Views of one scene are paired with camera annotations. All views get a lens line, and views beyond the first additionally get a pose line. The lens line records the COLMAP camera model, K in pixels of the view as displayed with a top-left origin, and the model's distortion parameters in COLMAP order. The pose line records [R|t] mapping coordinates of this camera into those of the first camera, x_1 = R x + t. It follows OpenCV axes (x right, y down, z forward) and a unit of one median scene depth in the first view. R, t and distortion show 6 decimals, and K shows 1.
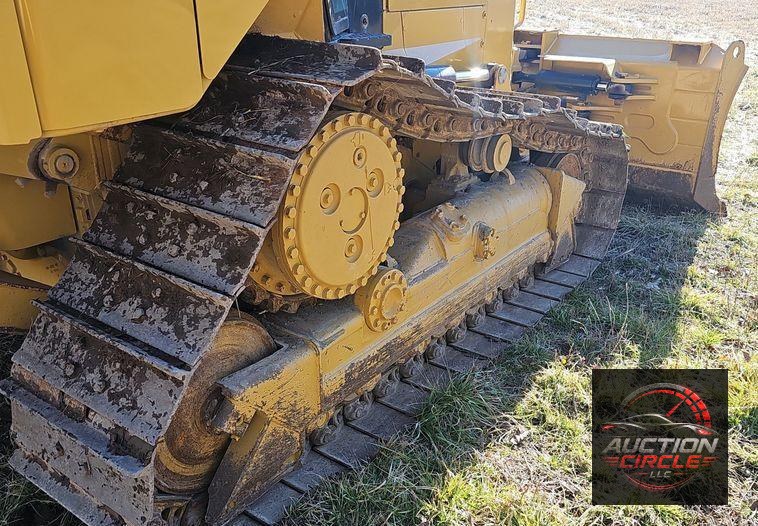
lens RADIAL K [[656.4, 0, 380.3], [0, 656.4, 279.4], [0, 0, 1]] dist [0.107856, -0.146718]
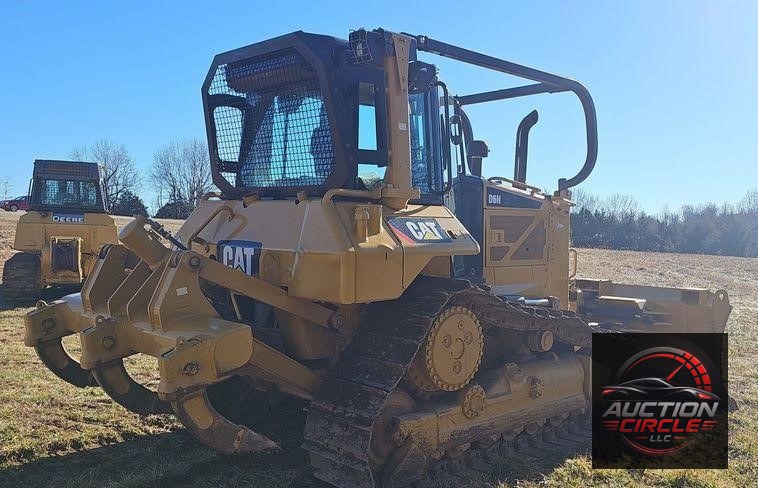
lens RADIAL K [[650.2, 0, 379.0], [0, 650.2, 244.0], [0, 0, 1]] dist [-0.001813, -0.001210]
pose [[0.979095, 0.011570, -0.203072, 0.127509], [-0.092449, 0.914610, -0.393627, 0.414295], [0.181178, 0.404172, 0.896560, -1.040934]]
